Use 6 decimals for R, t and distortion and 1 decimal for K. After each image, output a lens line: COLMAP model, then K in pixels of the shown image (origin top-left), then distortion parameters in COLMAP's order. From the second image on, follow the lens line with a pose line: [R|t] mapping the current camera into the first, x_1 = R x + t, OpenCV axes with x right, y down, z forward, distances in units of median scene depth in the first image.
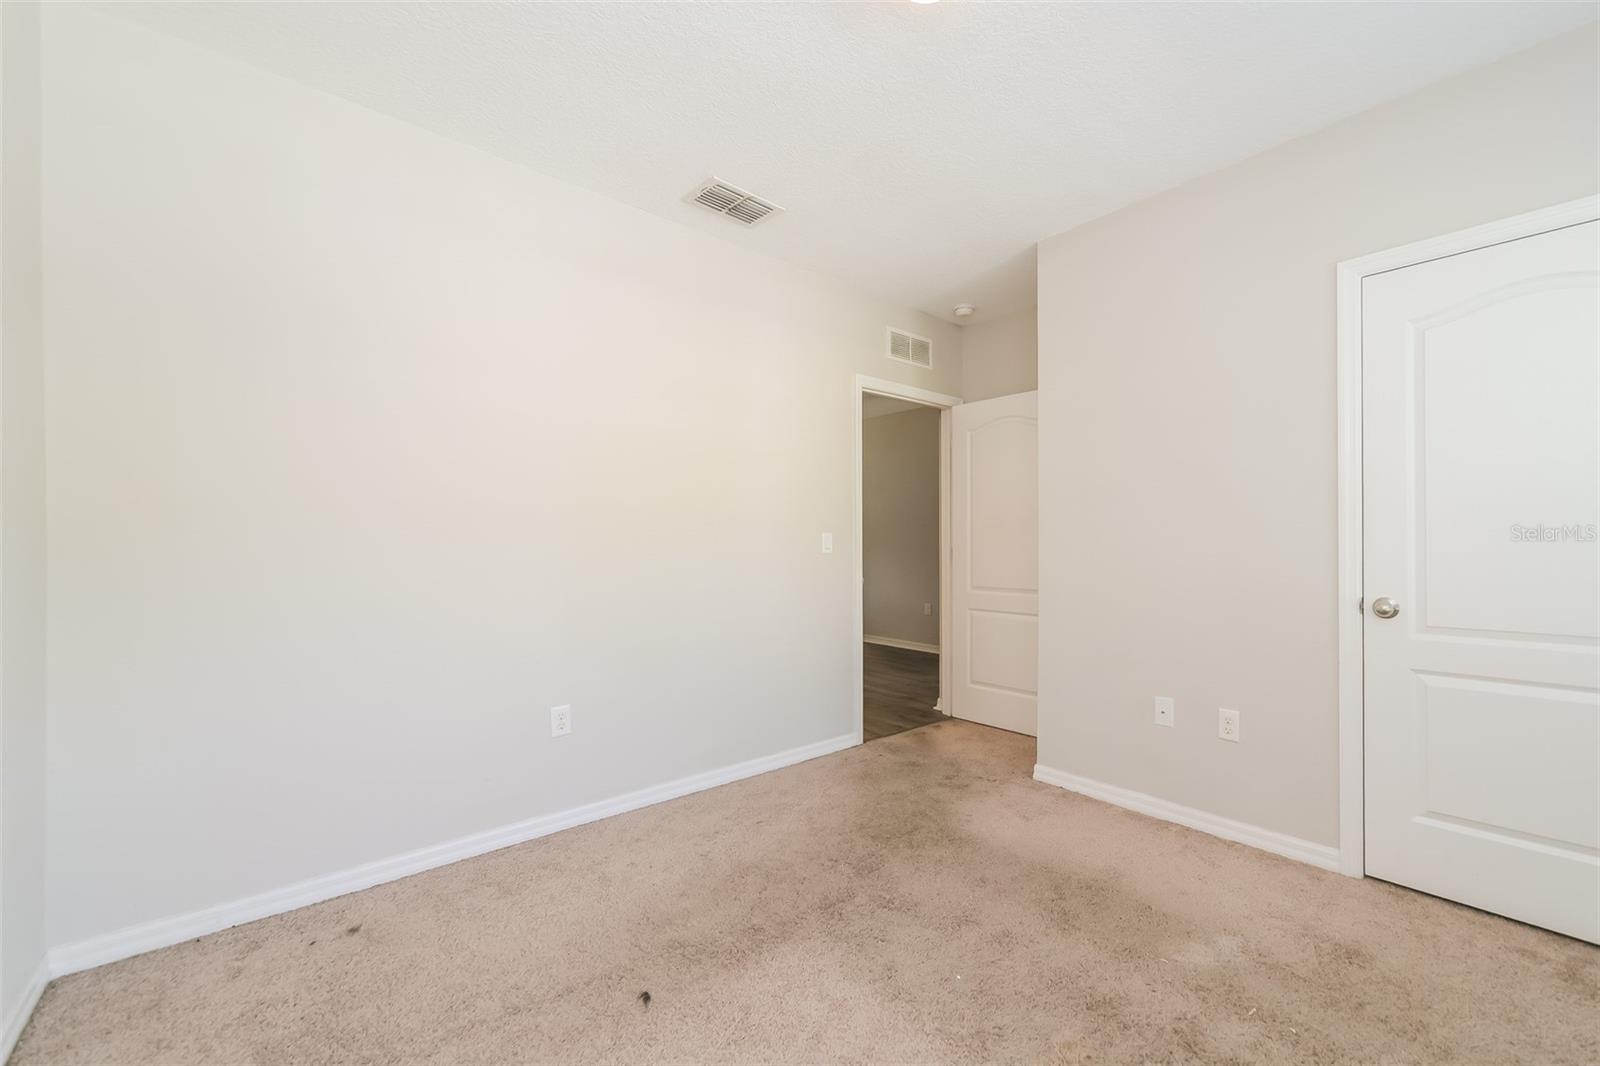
lens RADIAL K [[610.0, 0, 802.6], [0, 610.0, 540.8], [0, 0, 1]] dist [0.000319, 0.000547]
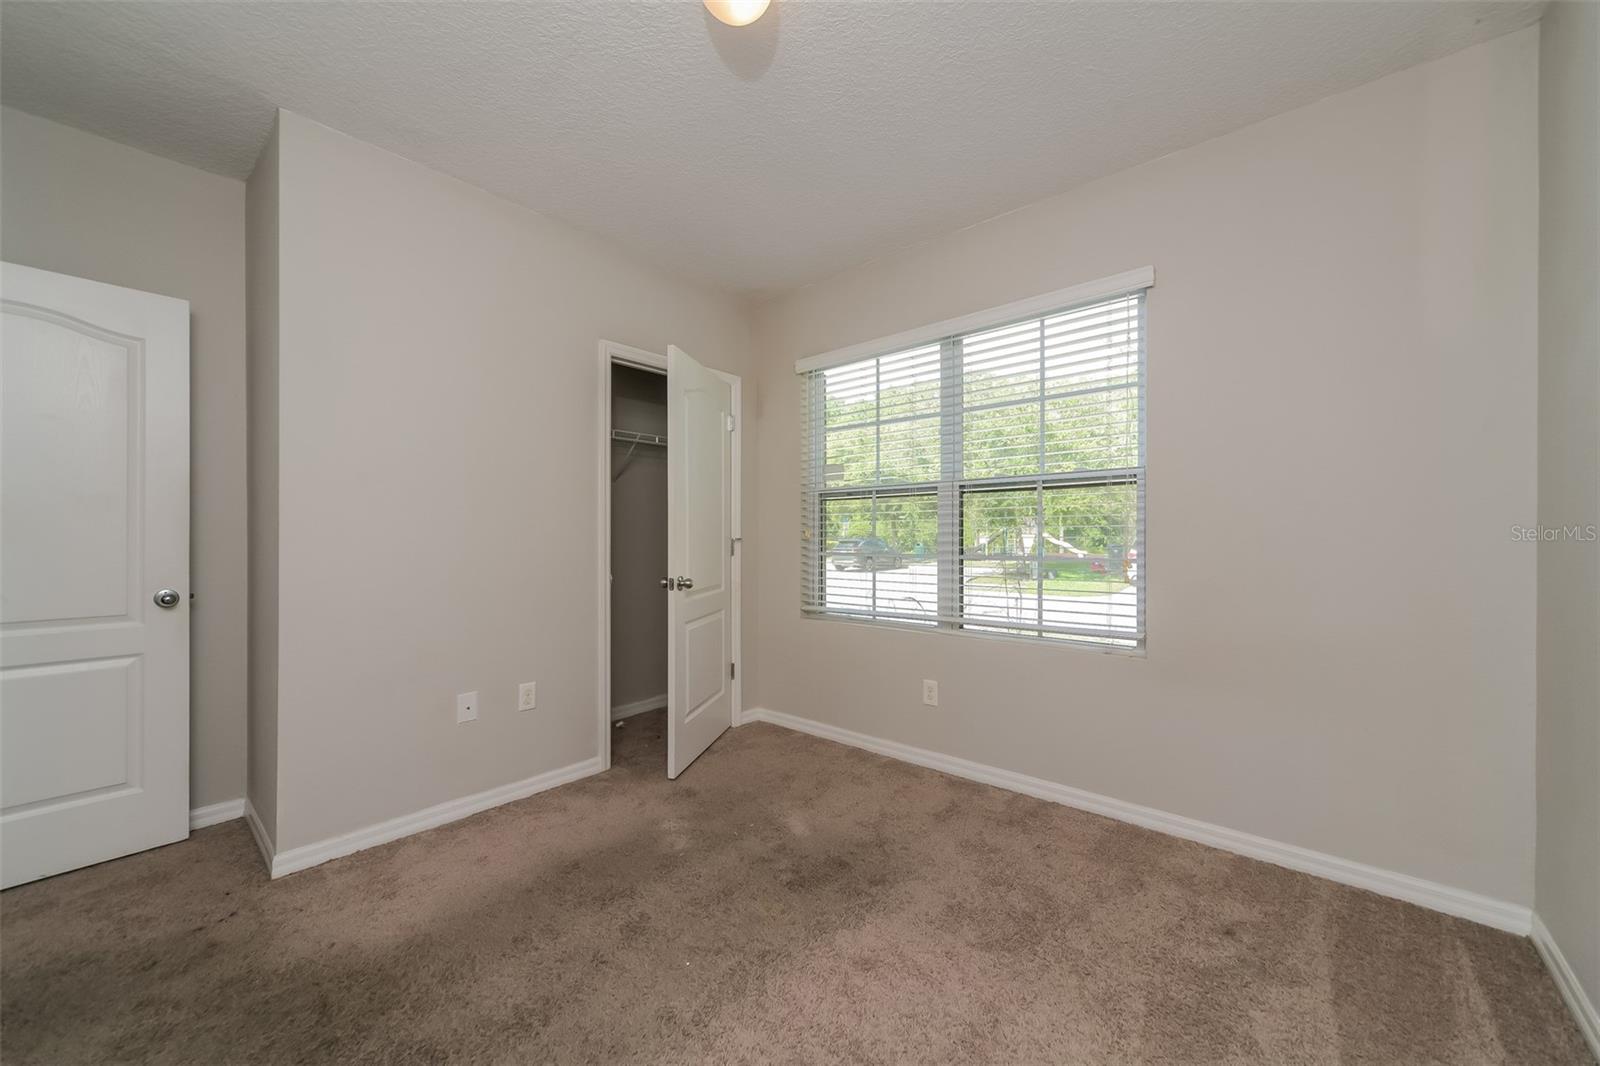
lens RADIAL K [[610.0, 0, 802.6], [0, 610.0, 540.8], [0, 0, 1]] dist [0.000319, 0.000547]
pose [[-0.156156, 0.007920, 0.987701, -0.486098], [0.006423, 0.999955, -0.007003, 0.017381], [-0.987712, 0.005250, -0.156199, 0.615785]]
